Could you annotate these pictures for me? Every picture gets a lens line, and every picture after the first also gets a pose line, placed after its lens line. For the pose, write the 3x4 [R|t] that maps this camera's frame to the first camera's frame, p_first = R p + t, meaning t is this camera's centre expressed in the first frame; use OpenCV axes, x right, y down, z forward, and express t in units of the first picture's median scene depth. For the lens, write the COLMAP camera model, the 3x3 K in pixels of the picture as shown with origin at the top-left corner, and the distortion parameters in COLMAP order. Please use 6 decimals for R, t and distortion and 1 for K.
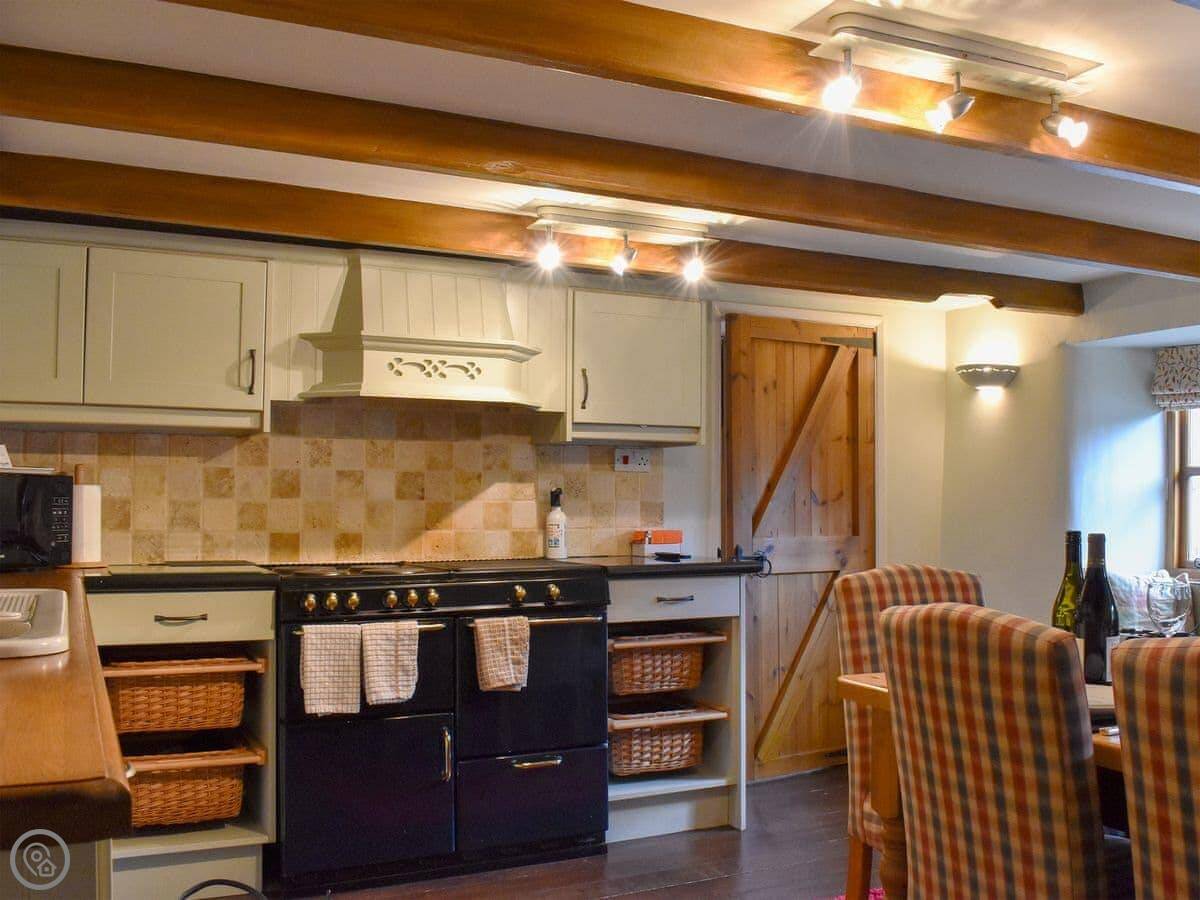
lens RADIAL K [[1130.5, 0, 621.8], [0, 1130.5, 452.2], [0, 0, 1]] dist [-0.096220, 0.000223]
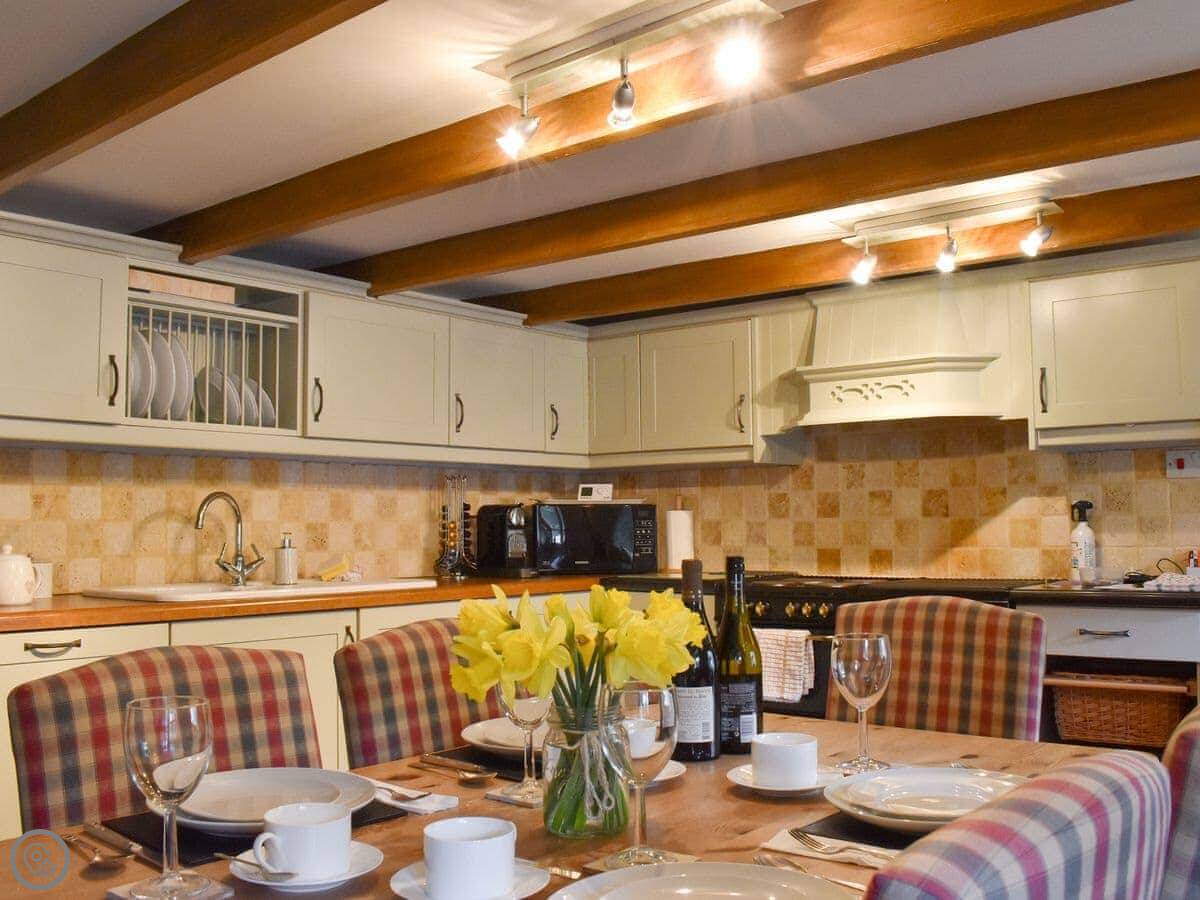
lens RADIAL K [[1130.5, 0, 621.8], [0, 1130.5, 452.2], [0, 0, 1]] dist [-0.096220, 0.000223]
pose [[0.416063, -0.063158, -0.907140, 0.643345], [0.050367, 0.997654, -0.046359, 0.017316], [0.907940, -0.026402, 0.418268, 0.339202]]
